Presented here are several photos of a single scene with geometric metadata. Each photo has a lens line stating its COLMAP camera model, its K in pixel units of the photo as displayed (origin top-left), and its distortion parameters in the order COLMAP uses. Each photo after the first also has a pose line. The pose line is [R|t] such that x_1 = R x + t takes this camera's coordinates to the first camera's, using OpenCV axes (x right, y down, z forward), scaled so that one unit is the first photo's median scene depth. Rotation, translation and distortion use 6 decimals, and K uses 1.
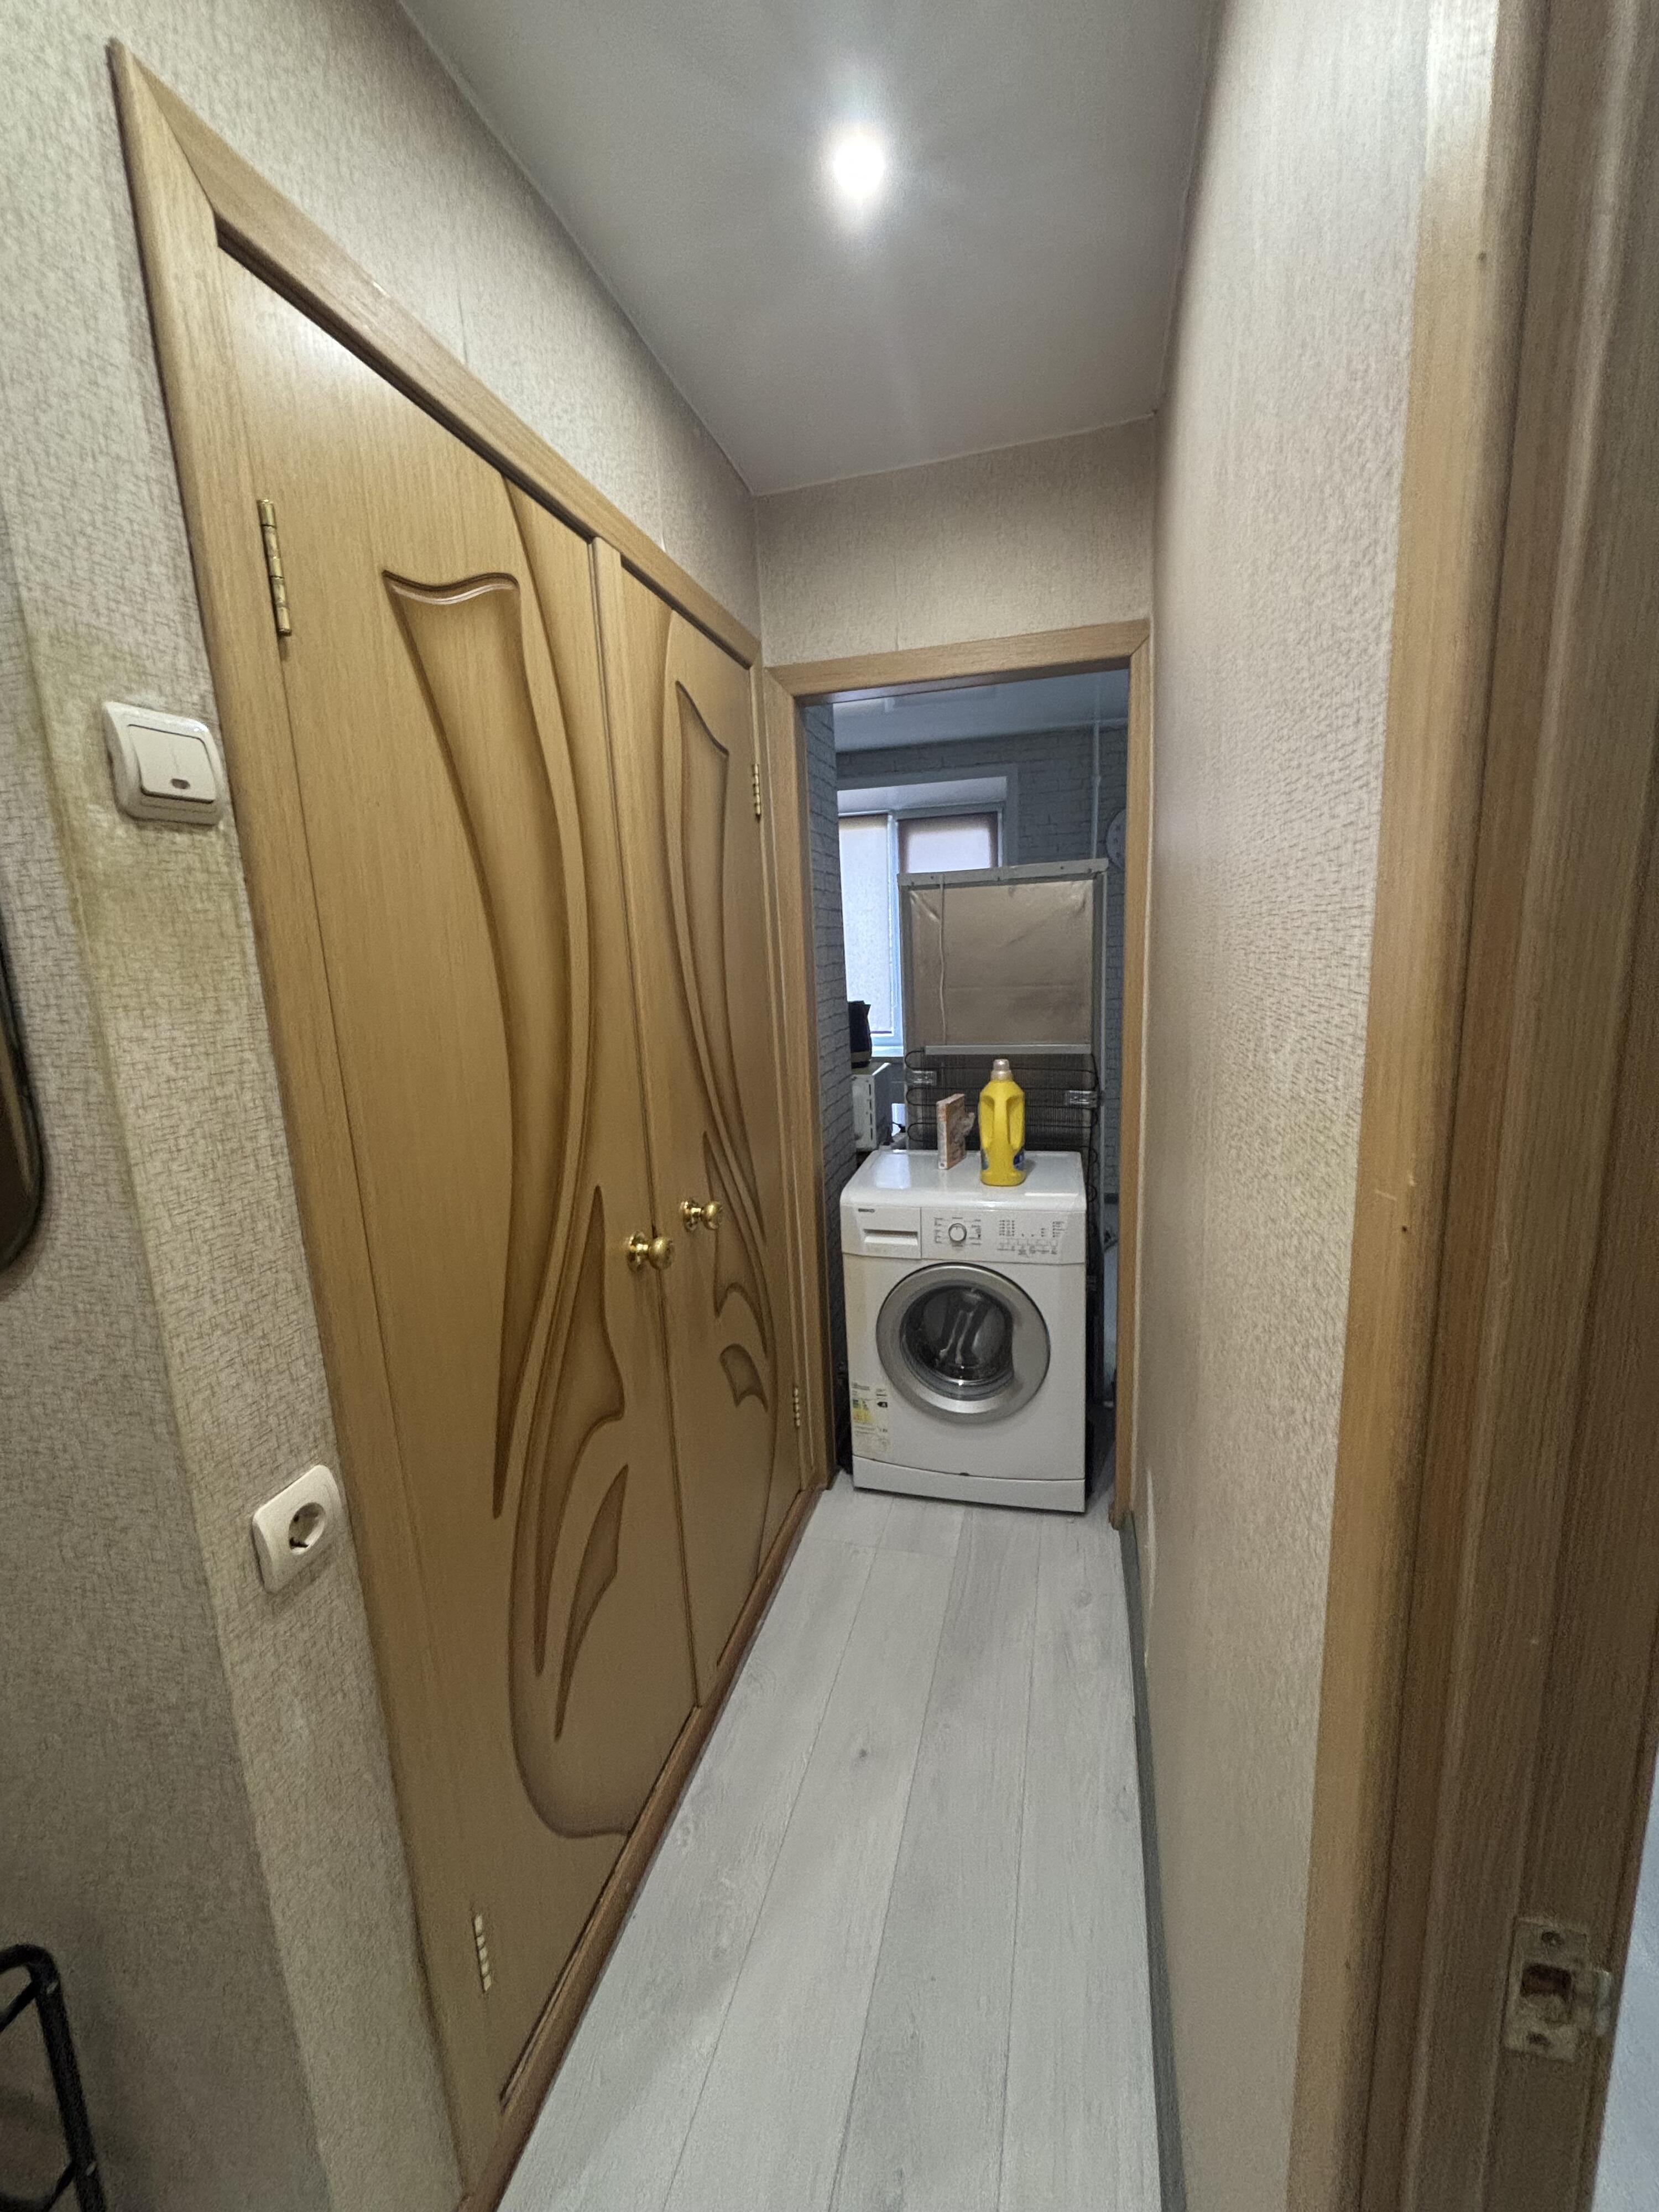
lens RADIAL K [[893.6, 0, 837.0], [0, 893.6, 1110.8], [0, 0, 1]] dist [-0.001760, 0.000586]
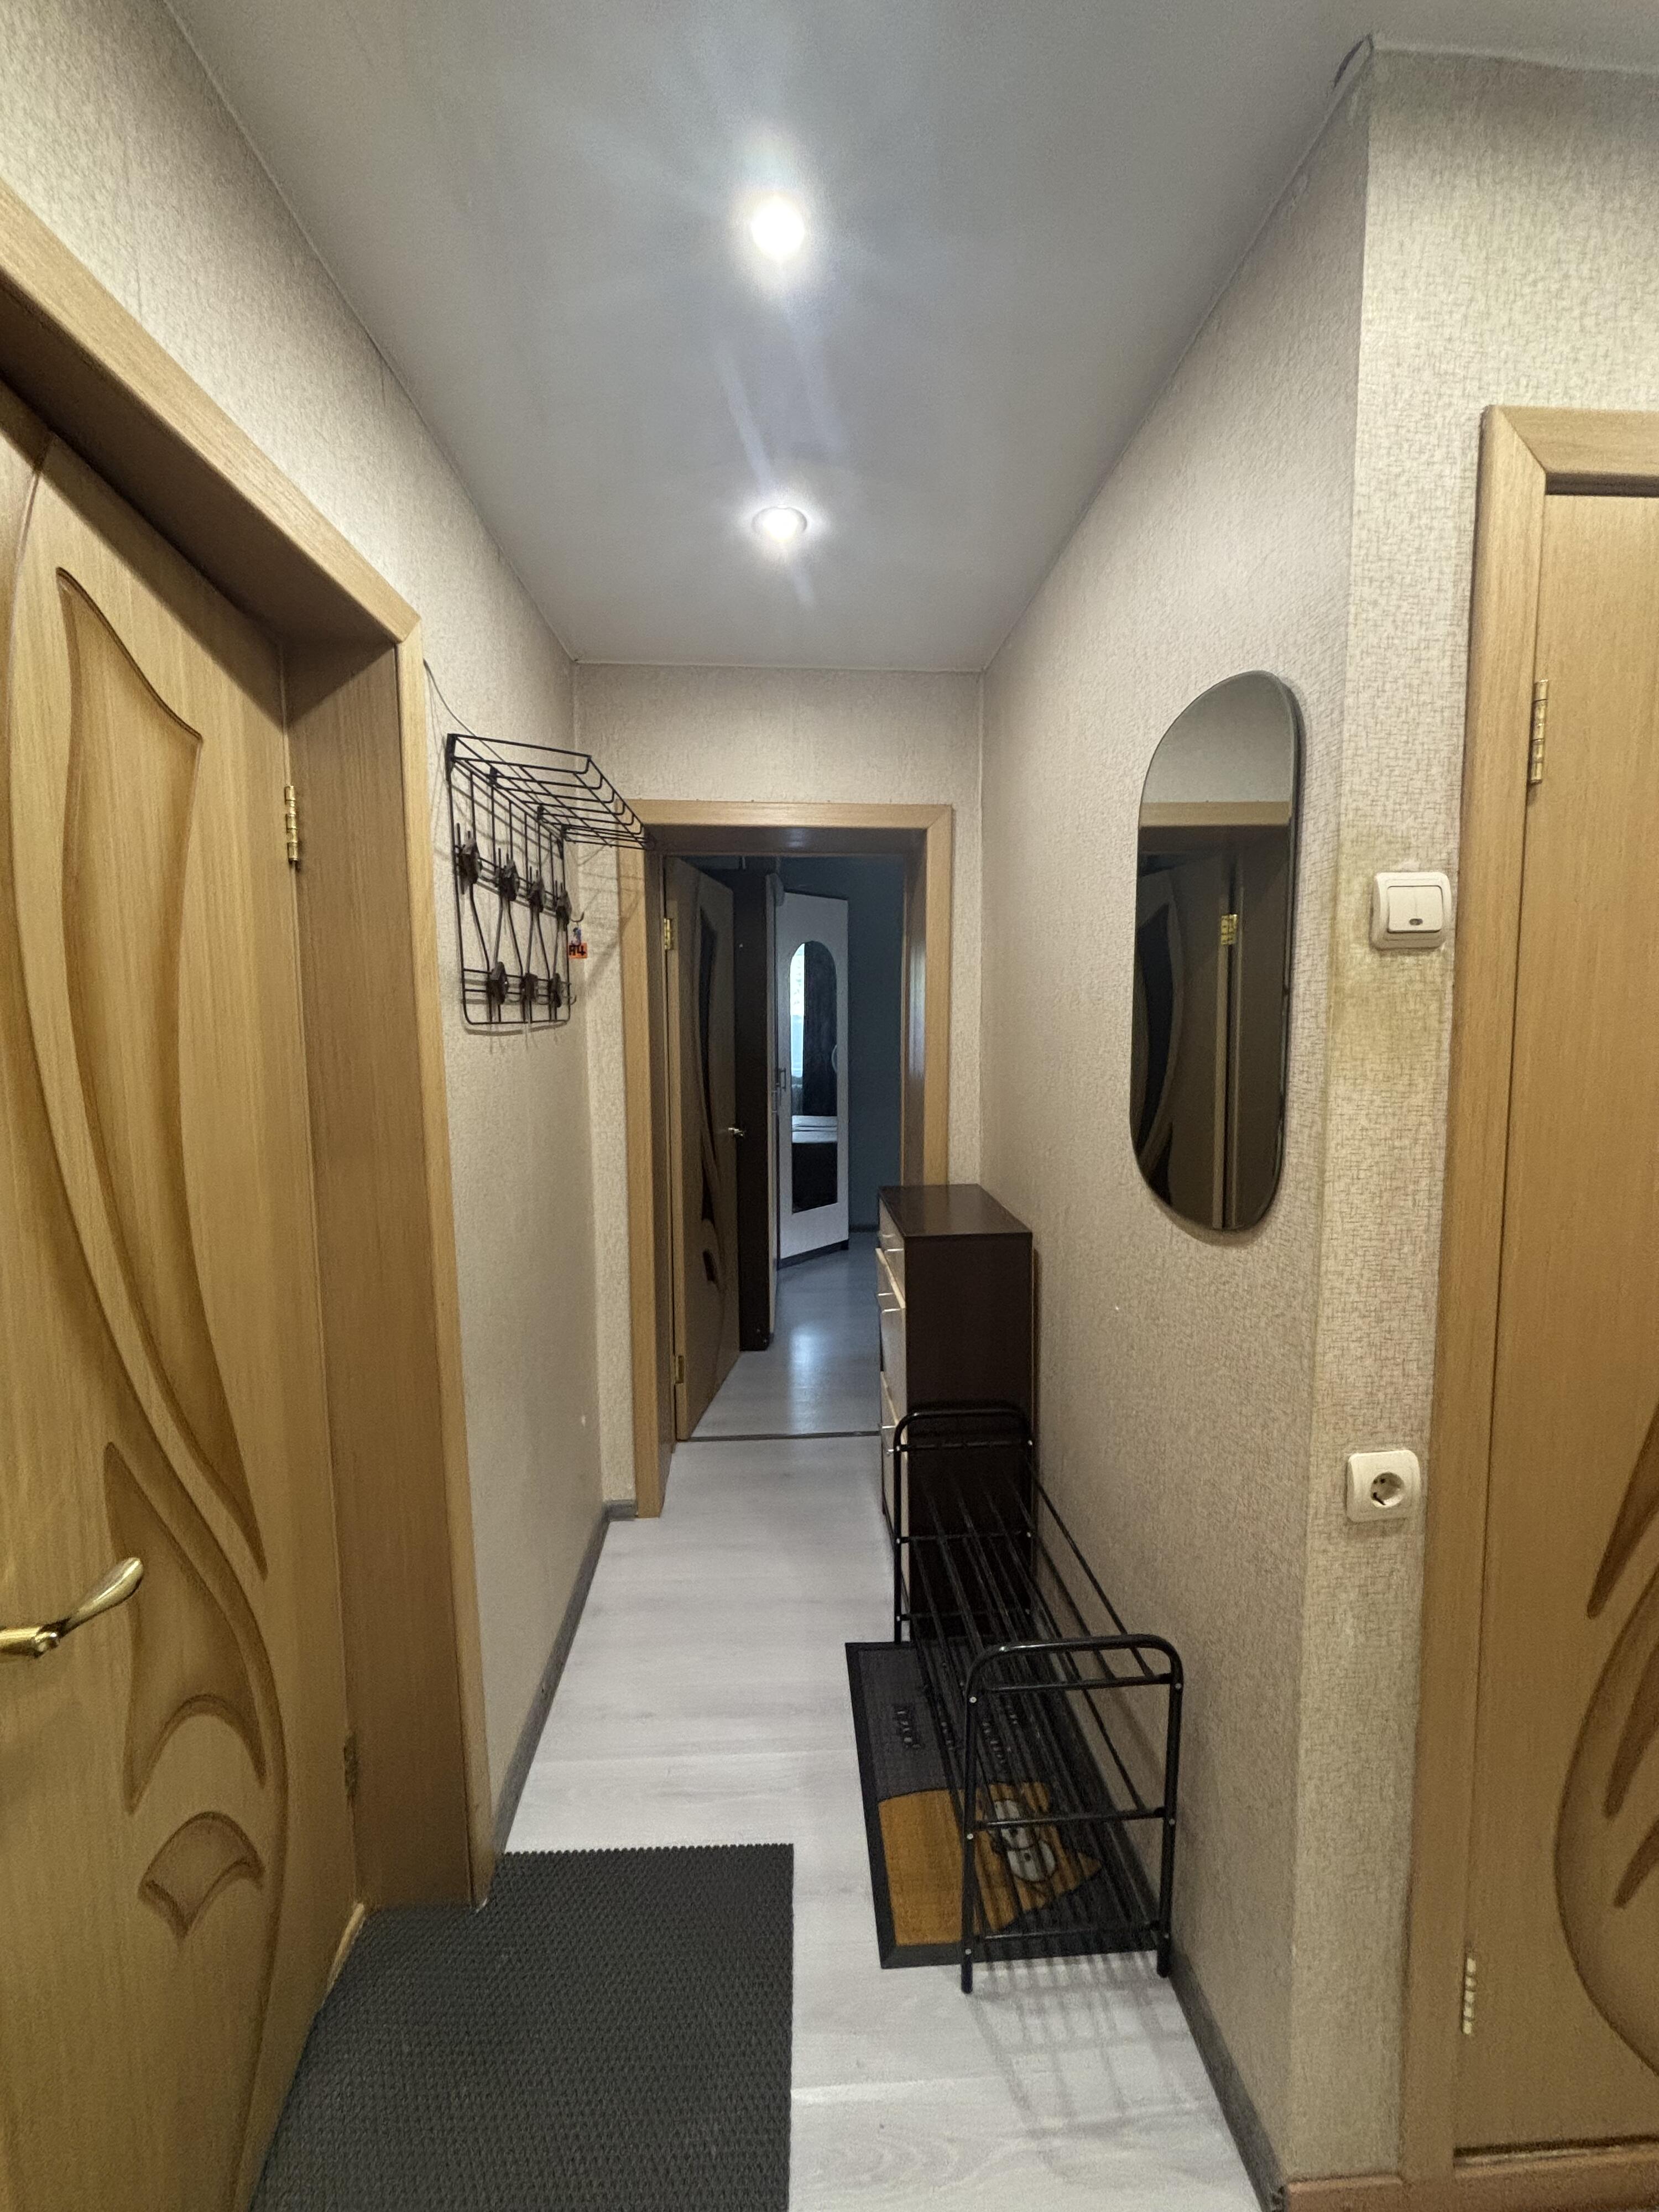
lens RADIAL K [[893.6, 0, 831.8], [0, 893.6, 1105.5], [0, 0, 1]] dist [-0.001760, 0.000586]
pose [[0.297698, 0.125785, -0.946337, 0.338472], [-0.178564, 0.981124, 0.074237, -0.025248], [0.937812, 0.146881, 0.314539, -0.244639]]
